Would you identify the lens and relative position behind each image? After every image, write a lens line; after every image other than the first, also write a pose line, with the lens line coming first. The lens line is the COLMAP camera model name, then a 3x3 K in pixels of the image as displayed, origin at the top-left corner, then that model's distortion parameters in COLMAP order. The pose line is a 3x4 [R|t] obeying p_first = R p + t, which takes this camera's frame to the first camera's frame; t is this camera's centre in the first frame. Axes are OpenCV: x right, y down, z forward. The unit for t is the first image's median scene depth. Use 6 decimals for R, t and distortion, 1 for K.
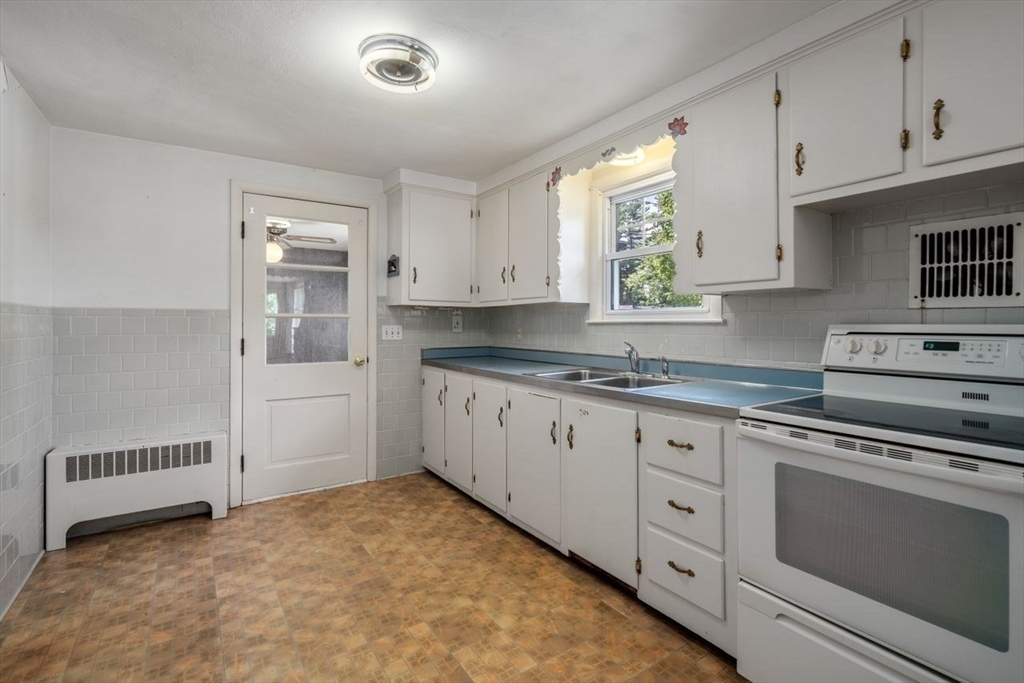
lens RADIAL K [[479.6, 0, 509.6], [0, 479.6, 325.5], [0, 0, 1]] dist [-0.000252, 0.000565]
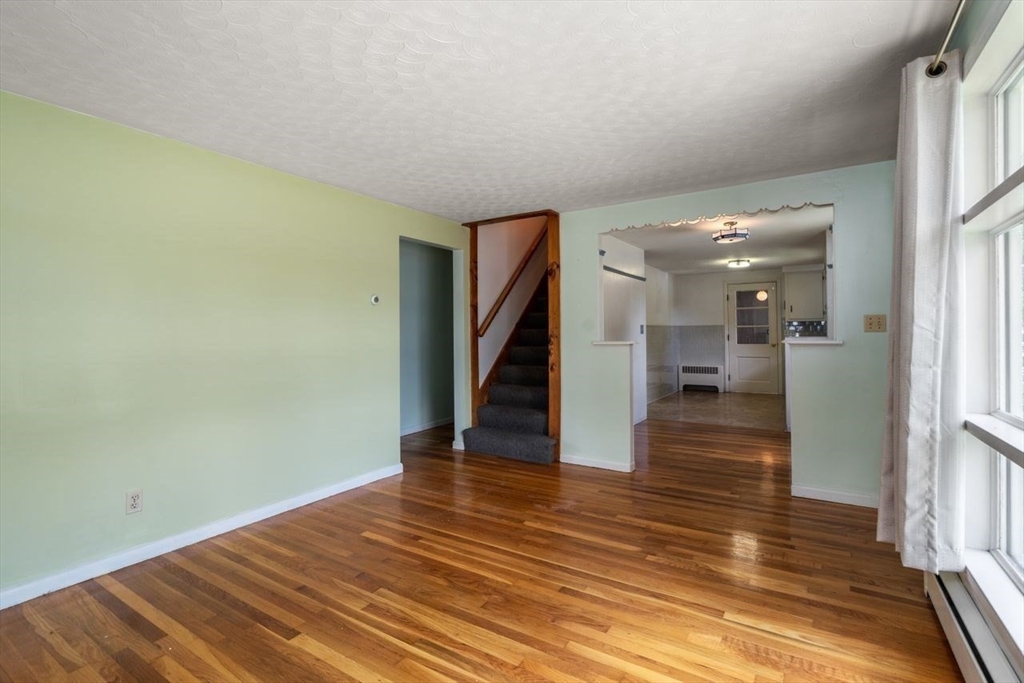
lens RADIAL K [[479.6, 0, 509.6], [0, 479.6, 325.5], [0, 0, 1]] dist [-0.000252, 0.000565]
pose [[0.400890, -0.018814, -0.915933, 1.945864], [0.006933, 0.999823, -0.017503, 0.014085], [0.916100, 0.000666, 0.400950, -1.713949]]
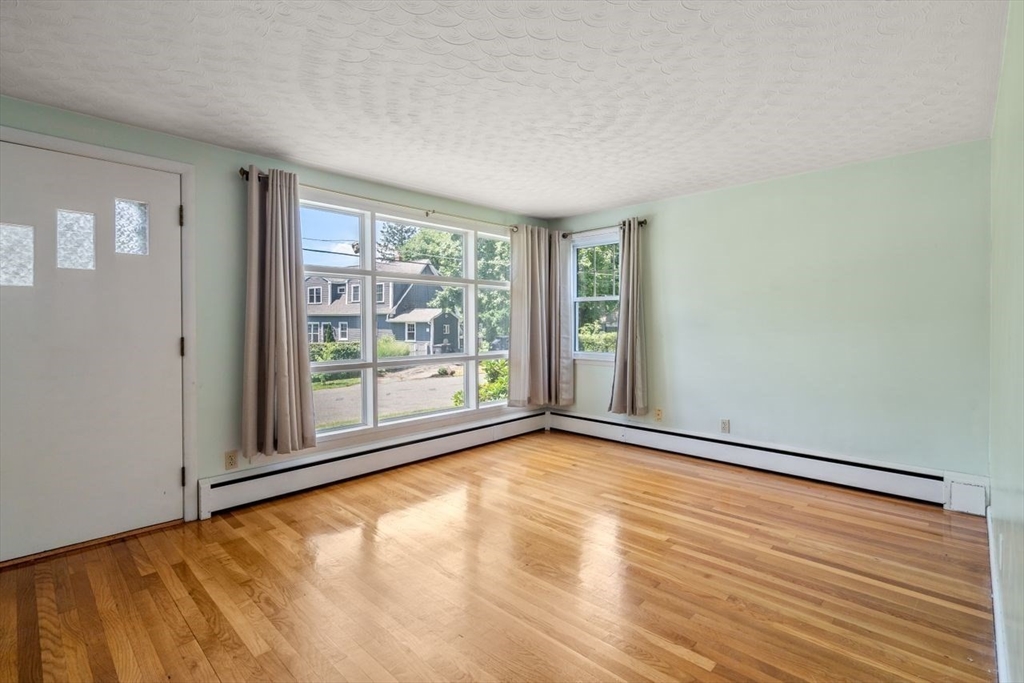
lens RADIAL K [[479.6, 0, 509.6], [0, 479.6, 325.5], [0, 0, 1]] dist [-0.000252, 0.000565]
pose [[-0.211496, -0.000235, 0.977379, 0.223105], [0.007594, 0.999969, 0.001884, 0.019101], [-0.977349, 0.007820, -0.211487, -1.184617]]
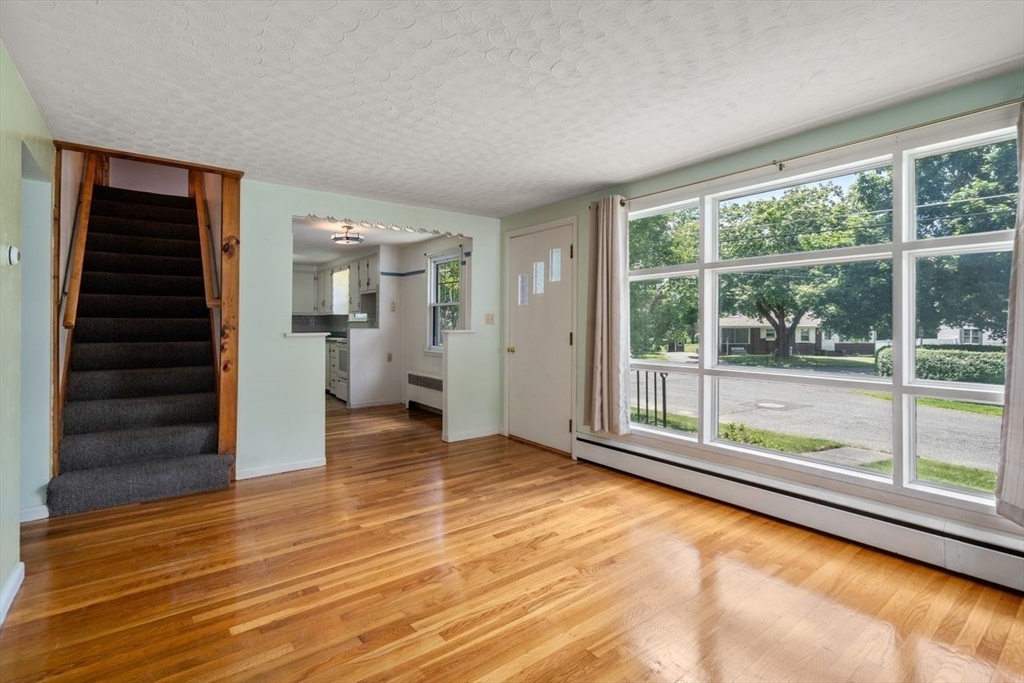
lens RADIAL K [[479.6, 0, 509.6], [0, 479.6, 325.5], [0, 0, 1]] dist [-0.000252, 0.000565]
pose [[0.998168, -0.000301, 0.060501, 1.154378], [0.000209, 0.999999, 0.001519, 0.015419], [-0.060501, -0.001504, 0.998167, -2.317266]]
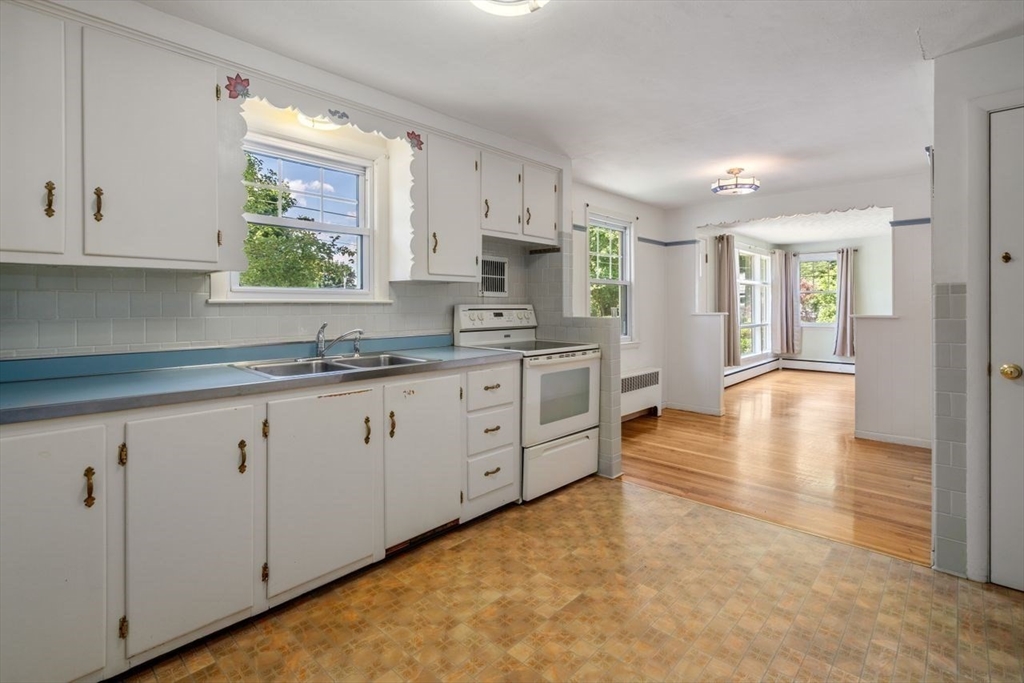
lens RADIAL K [[483.7, 0, 517.1], [0, 483.7, 311.8], [0, 0, 1]] dist [-0.000357, 0.000340]
pose [[-0.233811, -0.012079, 0.972207, -0.762895], [0.004896, 0.999896, 0.013600, 0.000456], [-0.972270, 0.007940, -0.233727, 0.888523]]
